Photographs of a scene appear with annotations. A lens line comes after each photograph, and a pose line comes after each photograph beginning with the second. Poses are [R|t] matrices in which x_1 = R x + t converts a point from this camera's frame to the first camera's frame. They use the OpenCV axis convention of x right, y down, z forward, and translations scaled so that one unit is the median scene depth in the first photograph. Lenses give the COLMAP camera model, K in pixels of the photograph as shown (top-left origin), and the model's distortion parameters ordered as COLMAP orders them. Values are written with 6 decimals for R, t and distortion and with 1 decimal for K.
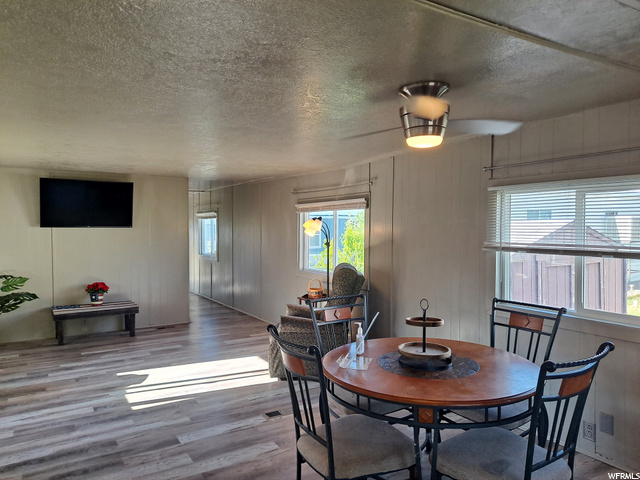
lens RADIAL K [[476.0, 0, 327.2], [0, 476.0, 242.3], [0, 0, 1]] dist [0.060390, -0.056431]
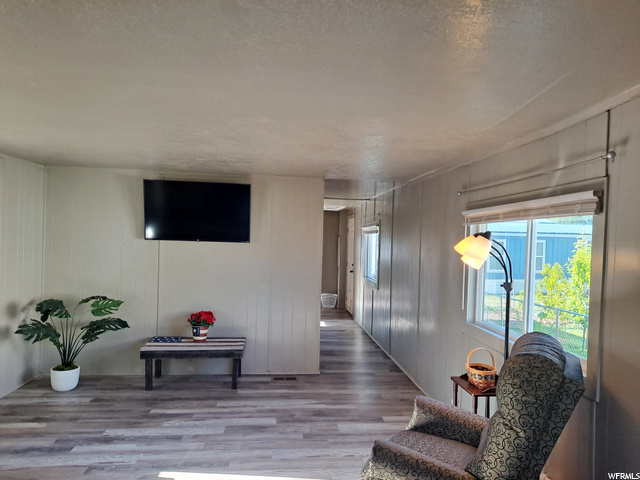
lens RADIAL K [[476.0, 0, 327.2], [0, 476.0, 242.3], [0, 0, 1]] dist [0.060390, -0.056431]
pose [[0.900189, 0.026652, -0.434683, 0.043909], [-0.042155, 0.998771, -0.026060, -0.018627], [0.433454, 0.041783, 0.900206, 0.411141]]
